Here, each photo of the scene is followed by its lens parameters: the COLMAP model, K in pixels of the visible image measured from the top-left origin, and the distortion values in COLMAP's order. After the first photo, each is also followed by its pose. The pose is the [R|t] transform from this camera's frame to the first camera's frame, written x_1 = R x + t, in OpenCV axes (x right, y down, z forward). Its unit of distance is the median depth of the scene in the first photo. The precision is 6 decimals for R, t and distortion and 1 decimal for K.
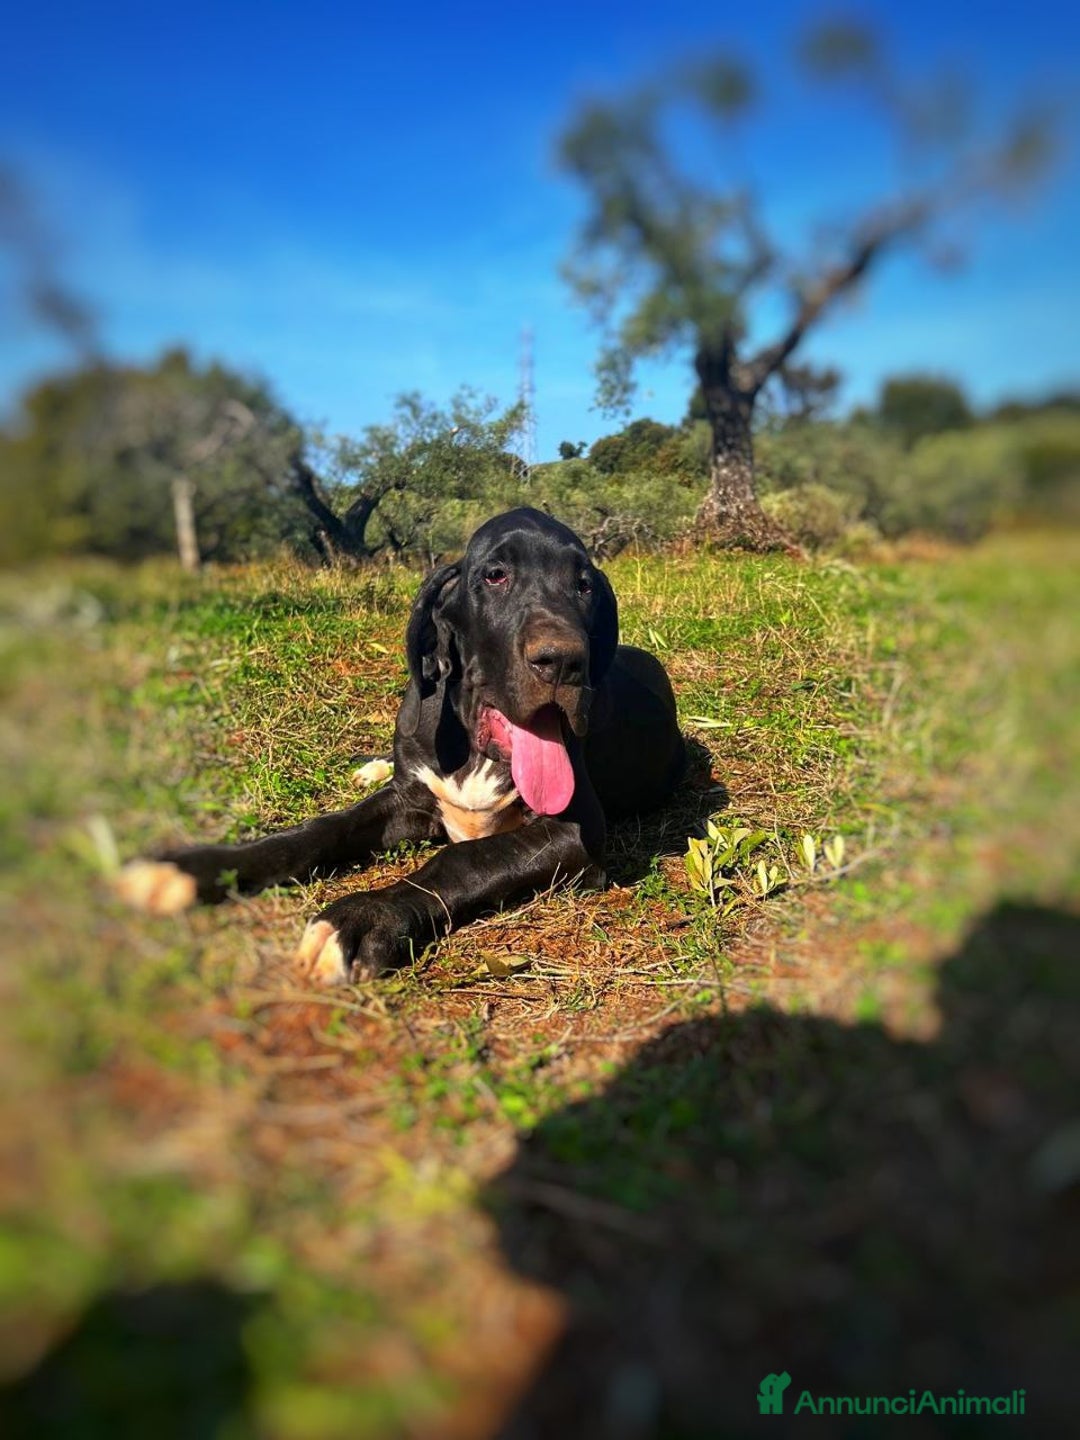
lens RADIAL K [[1079.7, 0, 560.1], [0, 1079.7, 748.2], [0, 0, 1]] dist [0.048803, -0.082285]
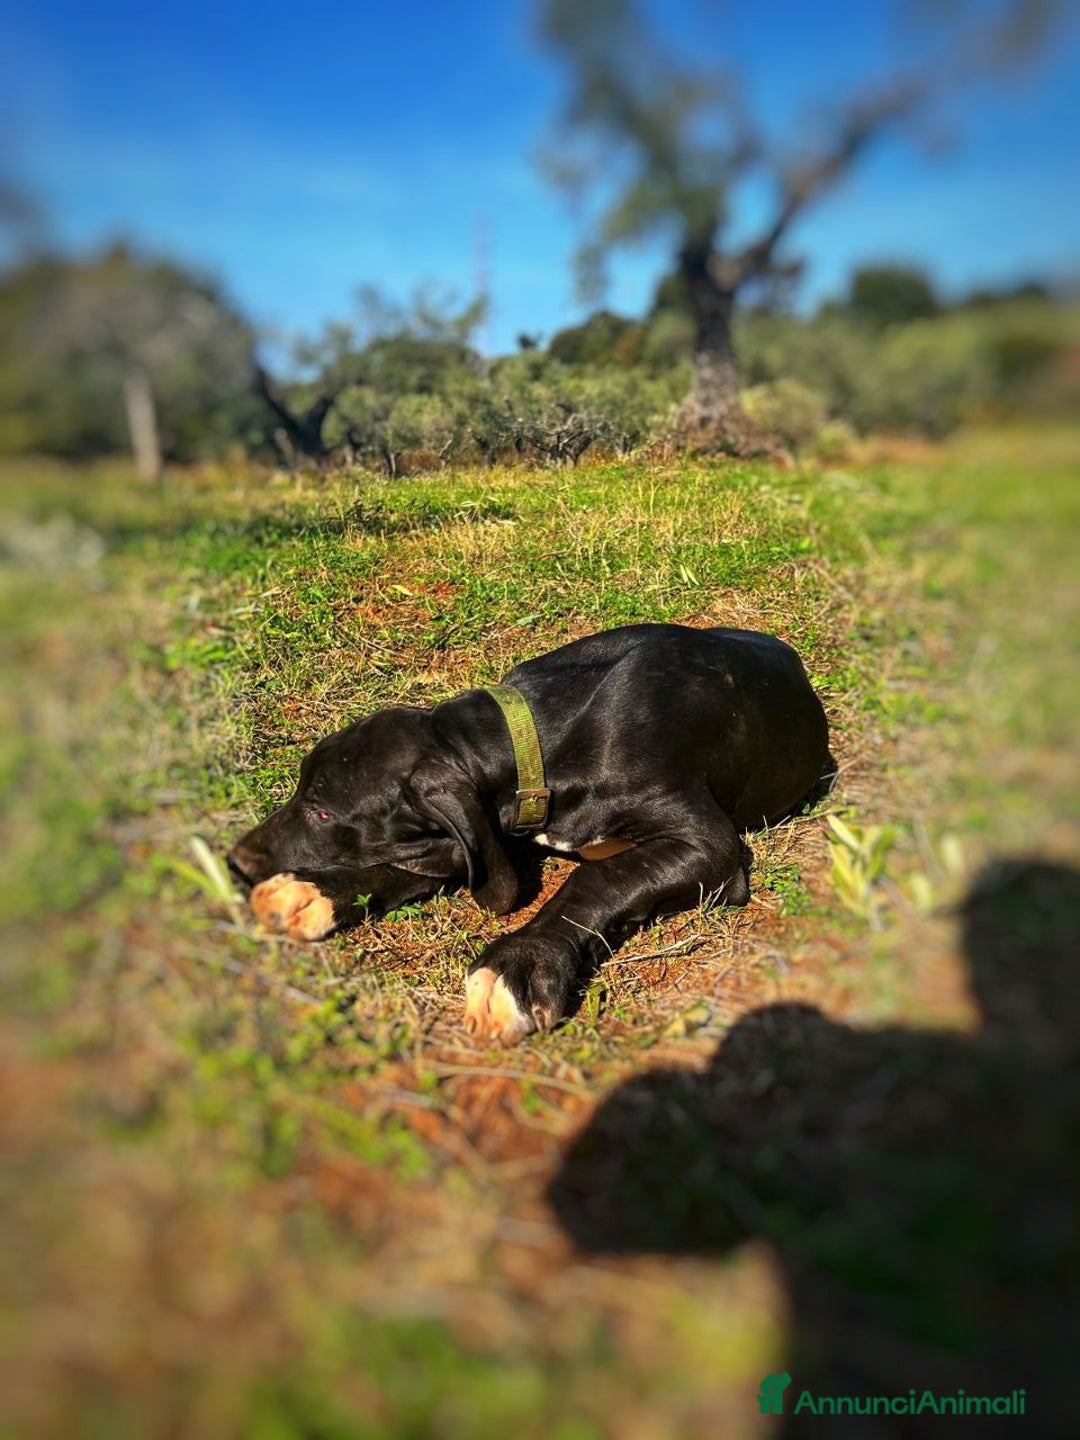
lens RADIAL K [[1079.7, 0, 537.3], [0, 1079.7, 742.4], [0, 0, 1]] dist [0.048803, -0.082285]
pose [[0.999823, -0.009764, 0.016081, -0.012185], [0.008346, 0.996262, 0.085974, -0.007358], [-0.016860, -0.085825, 0.996168, 0.005788]]
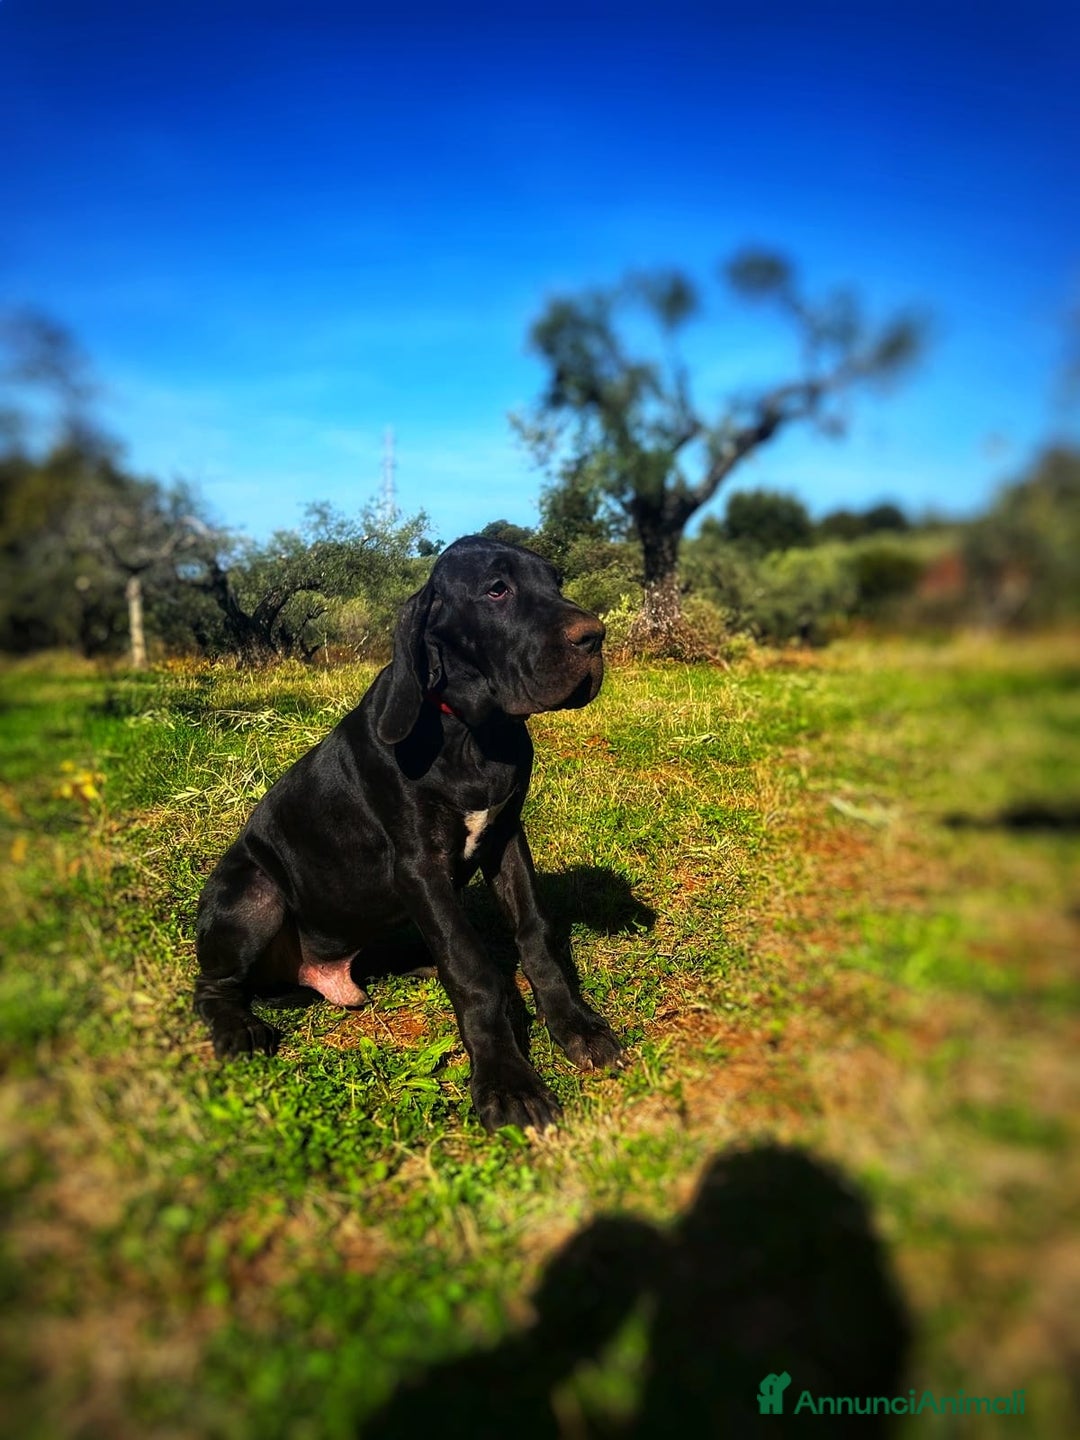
lens RADIAL K [[1079.7, 0, 536.3], [0, 1079.7, 742.7], [0, 0, 1]] dist [0.048803, -0.082285]
pose [[0.993142, 0.005033, 0.116807, -0.076858], [0.005423, 0.996014, -0.089027, 0.006915], [-0.116789, 0.089049, 0.989156, -0.090603]]
